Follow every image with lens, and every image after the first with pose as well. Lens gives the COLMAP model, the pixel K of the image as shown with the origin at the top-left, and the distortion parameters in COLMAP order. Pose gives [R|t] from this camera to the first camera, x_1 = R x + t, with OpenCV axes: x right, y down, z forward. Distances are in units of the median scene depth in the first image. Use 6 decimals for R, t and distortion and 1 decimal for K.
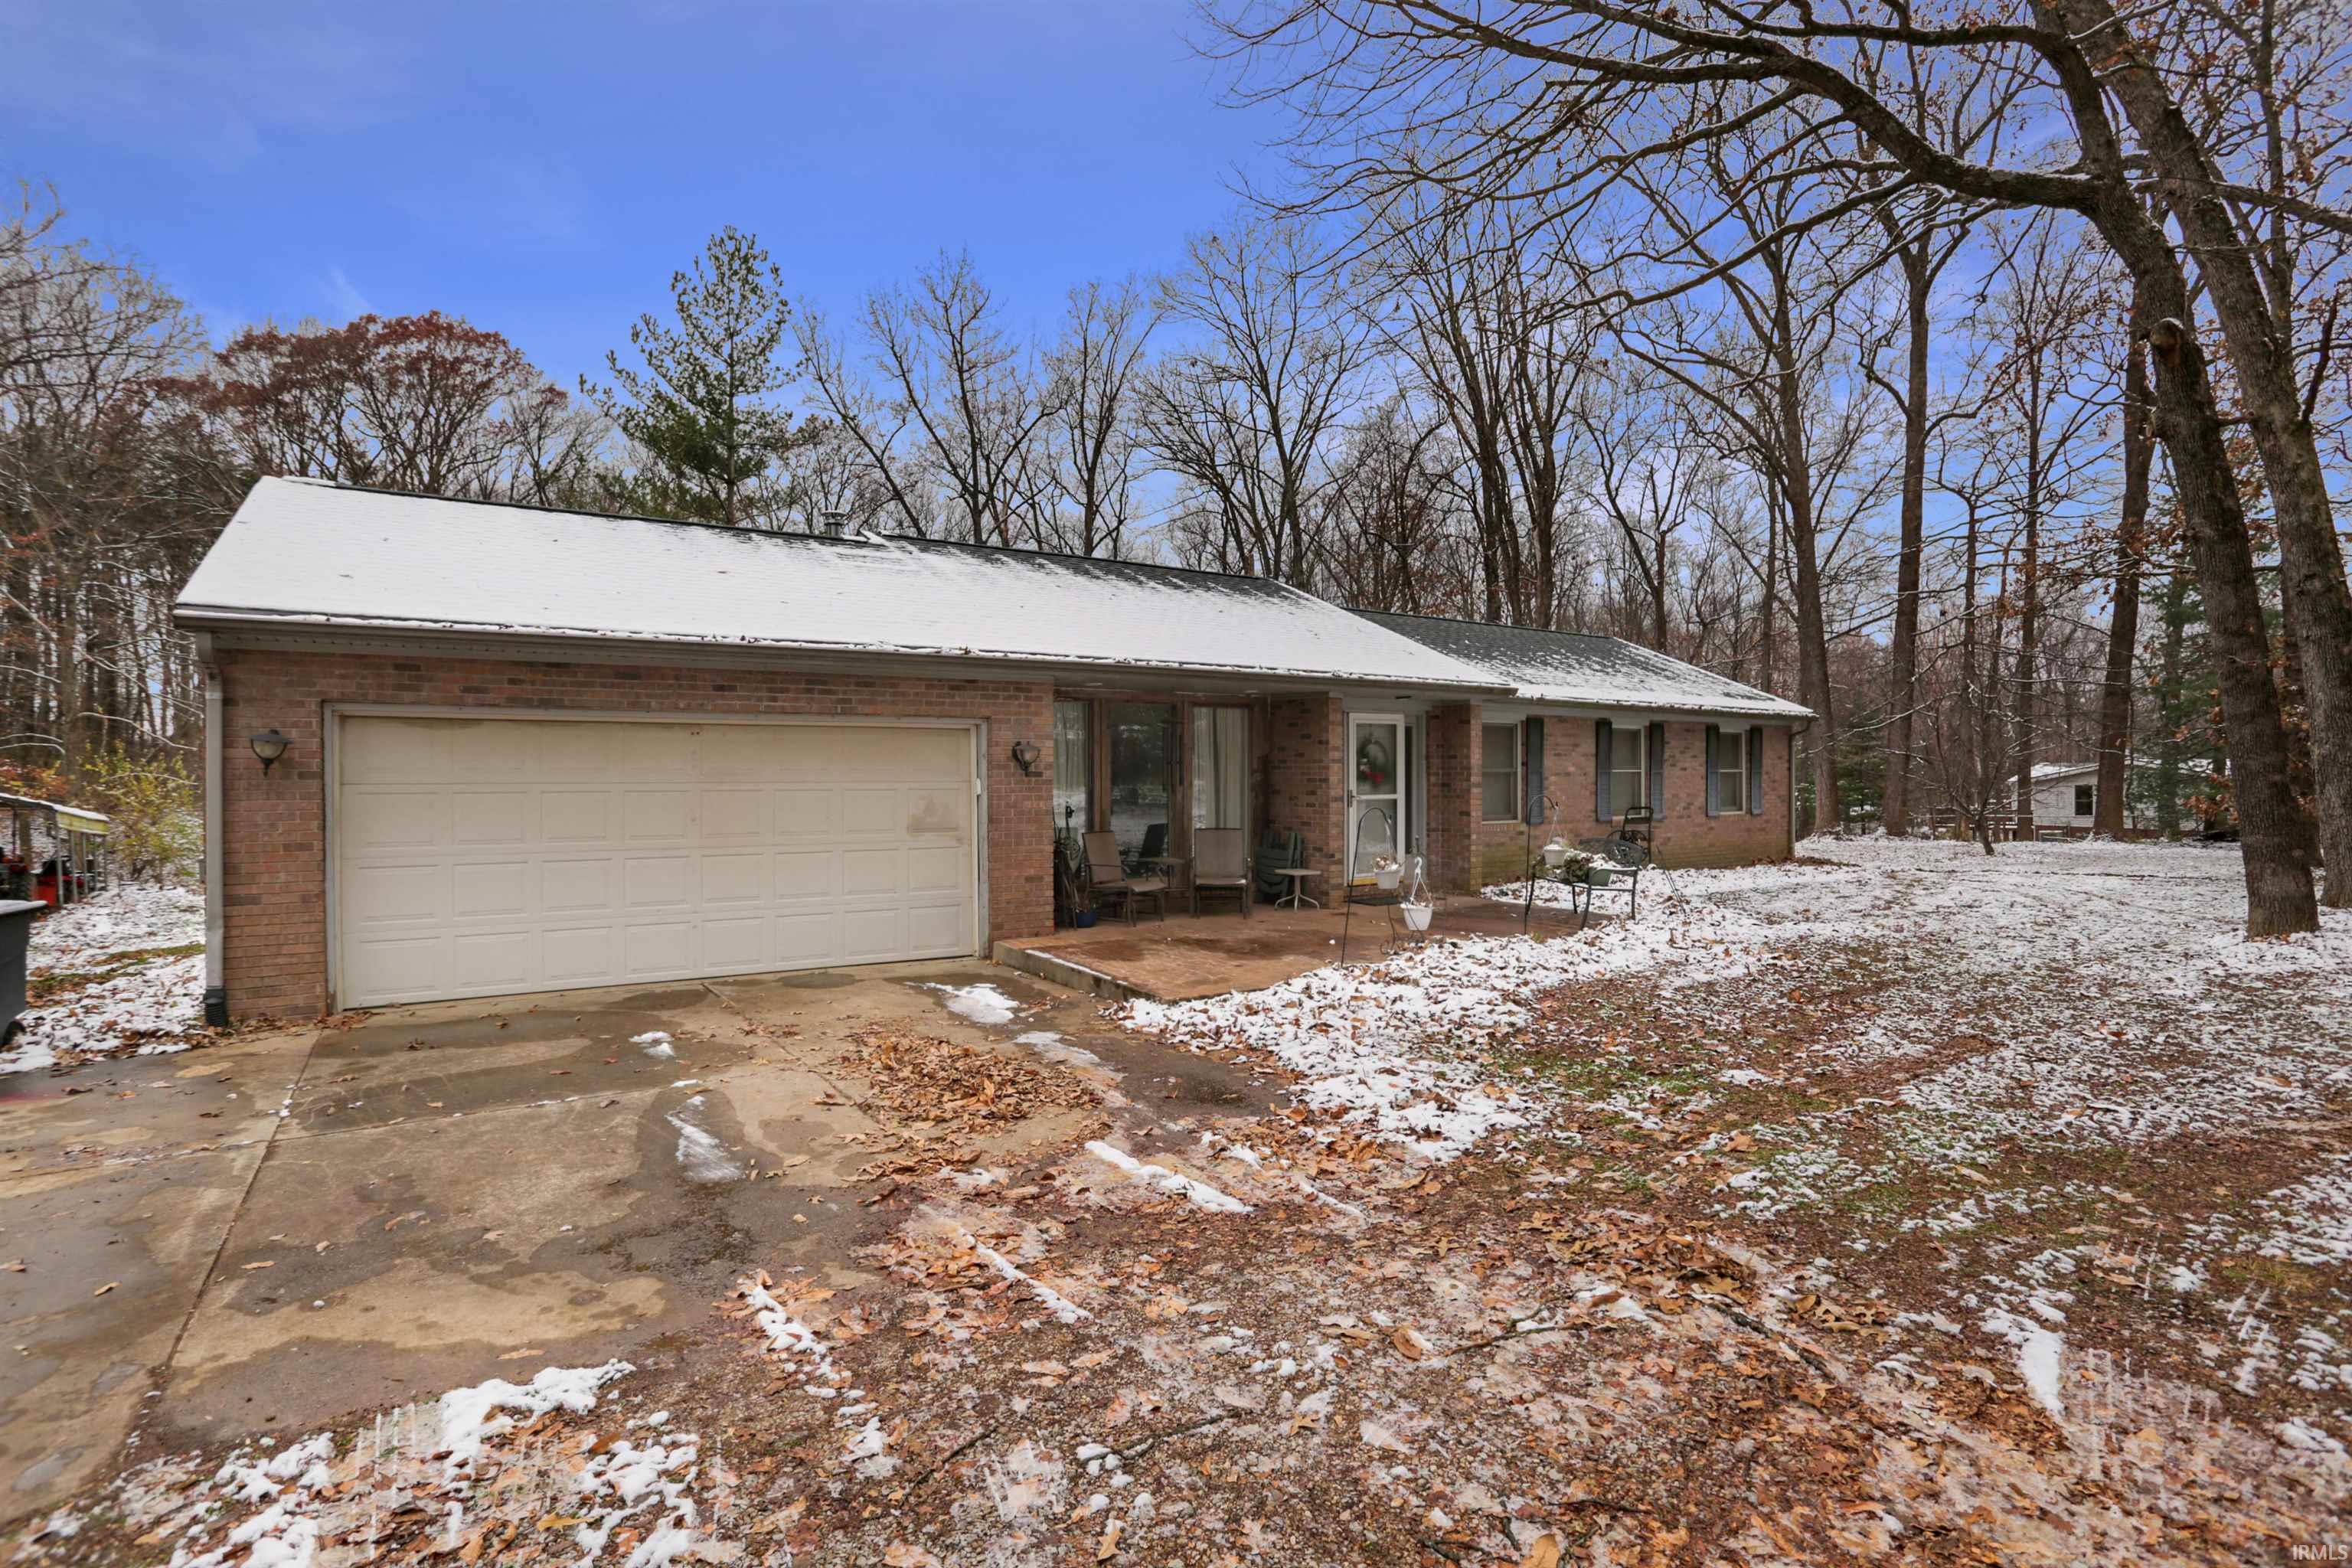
lens RADIAL K [[1162.9, 0, 1190.2], [0, 1162.9, 763.7], [0, 0, 1]] dist [-0.070529, 0.023218]
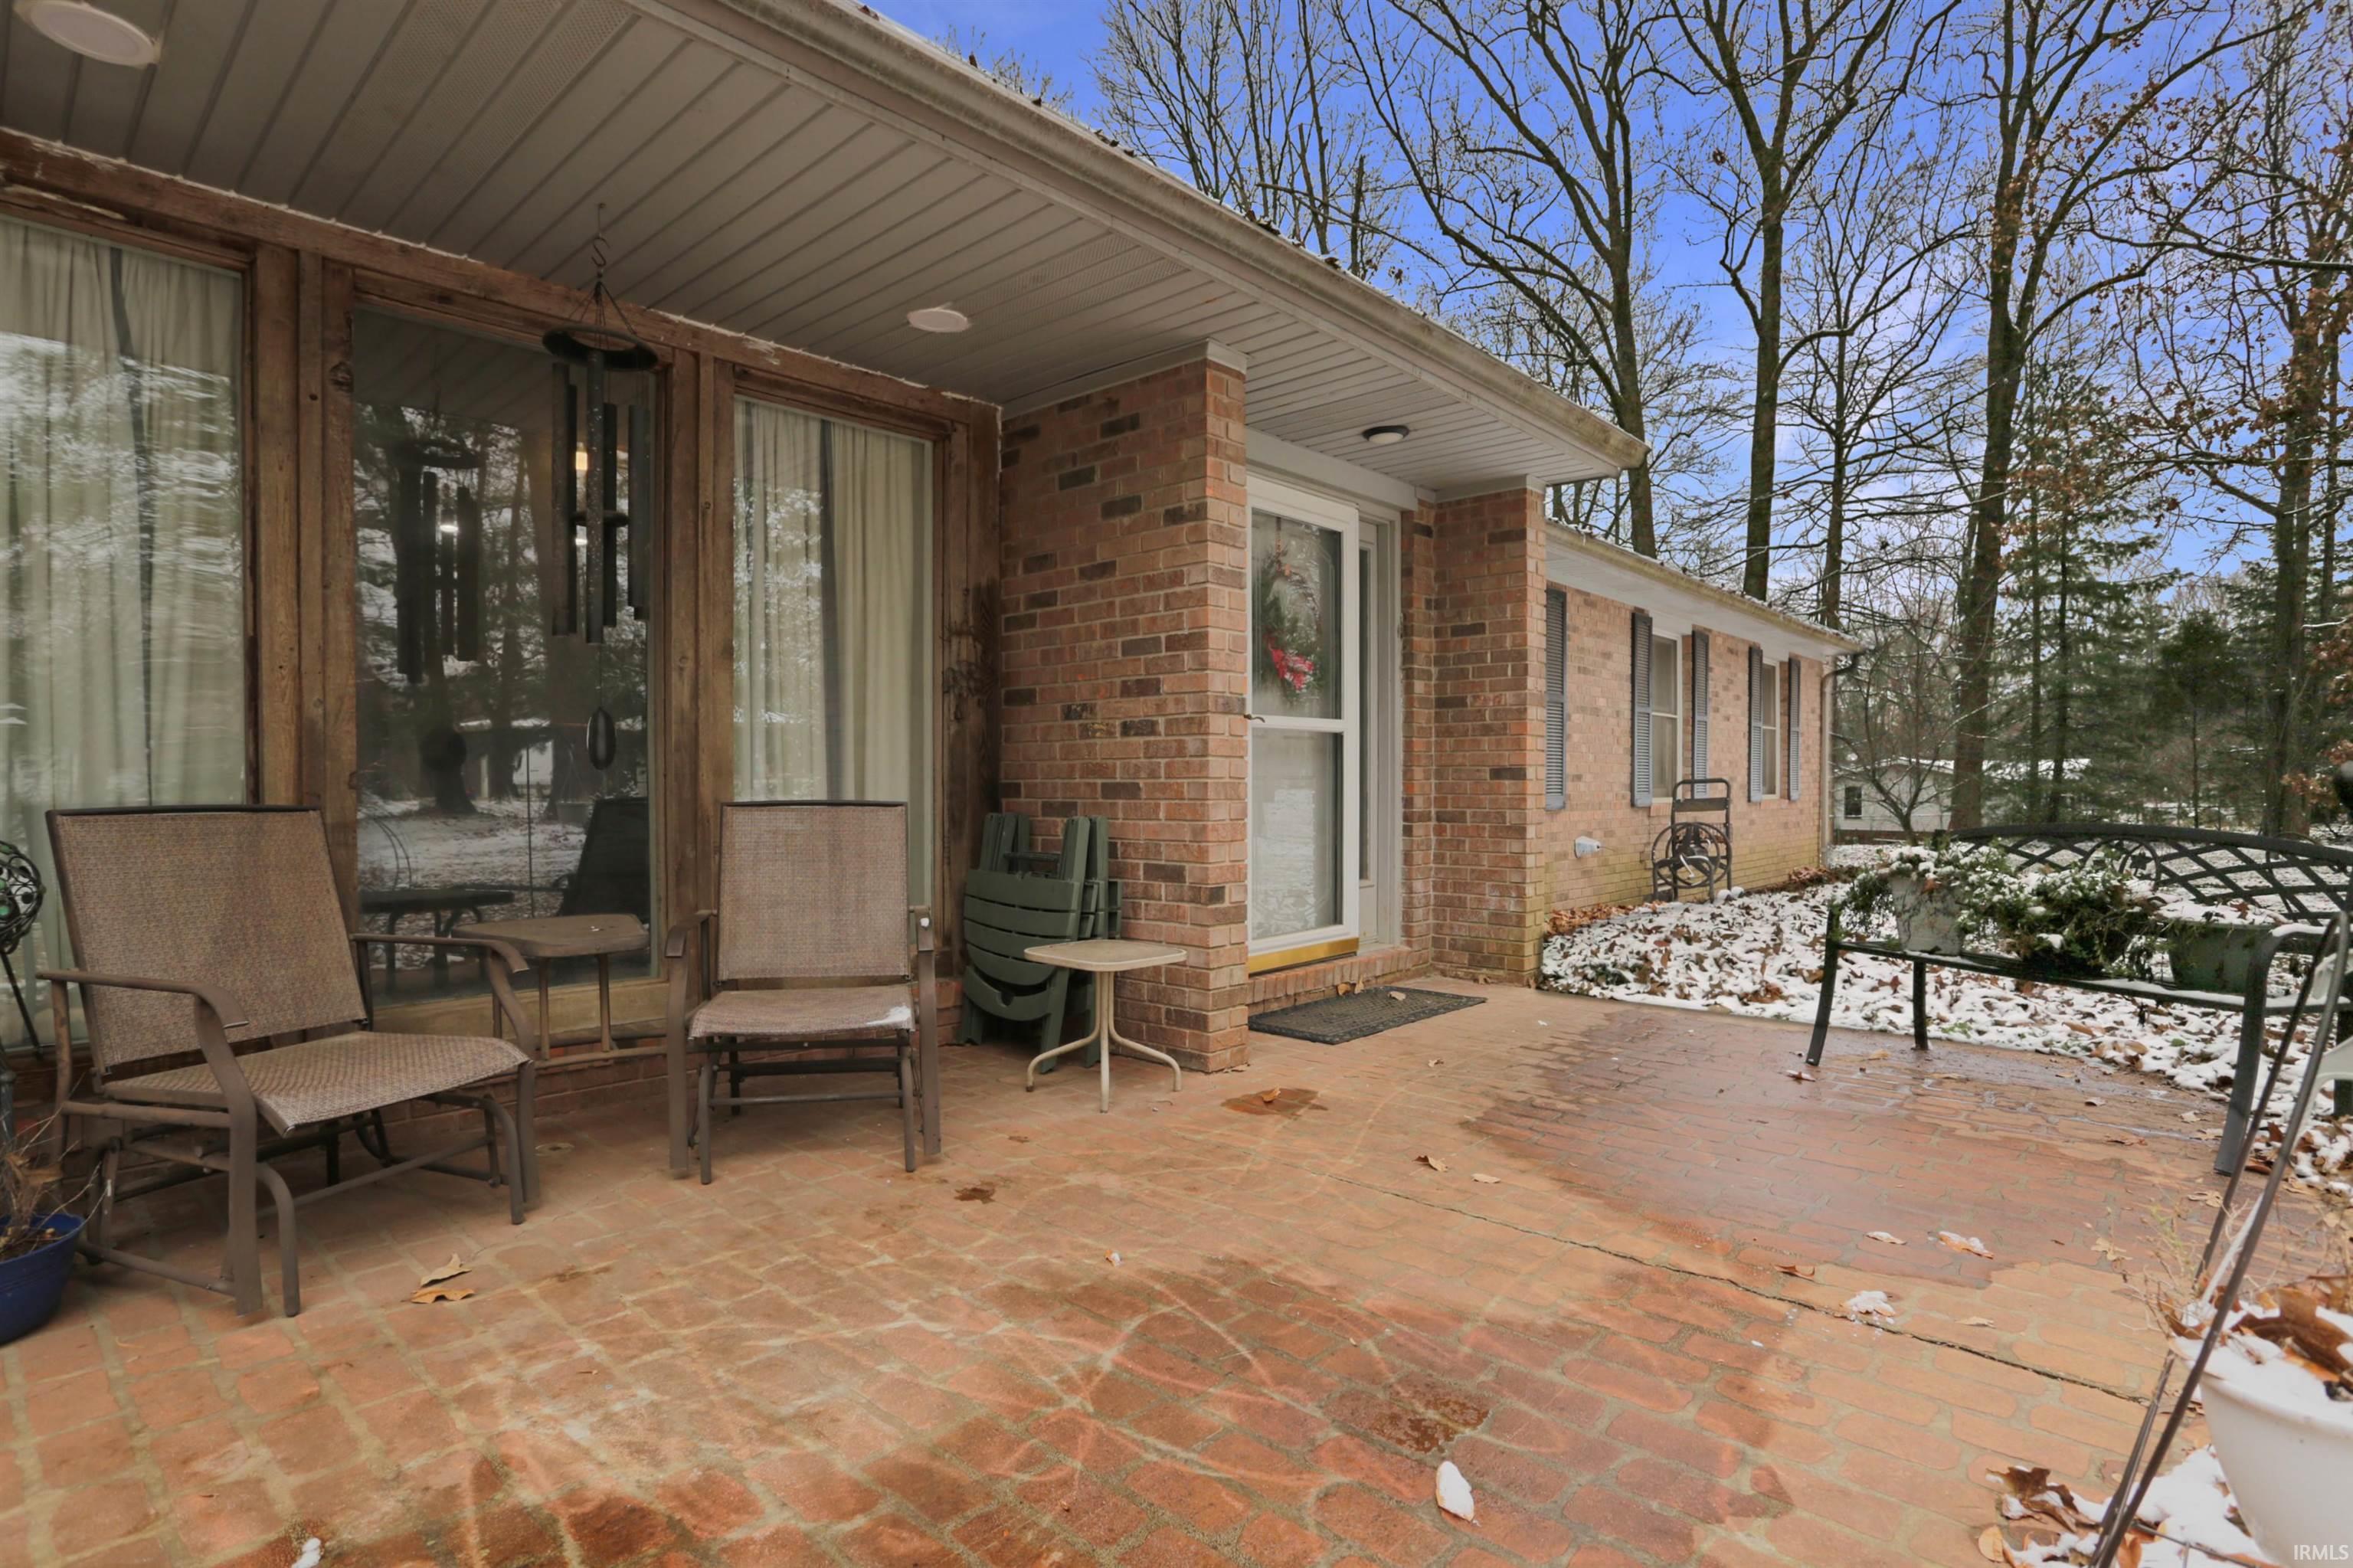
lens RADIAL K [[1163.5, 0, 1190.7], [0, 1163.5, 763.7], [0, 0, 1]] dist [-0.070529, 0.023218]
pose [[0.969543, 0.002863, 0.244904, 0.040706], [0.000981, 0.999878, -0.015575, 0.047627], [-0.244919, 0.015341, 0.969422, 0.671857]]
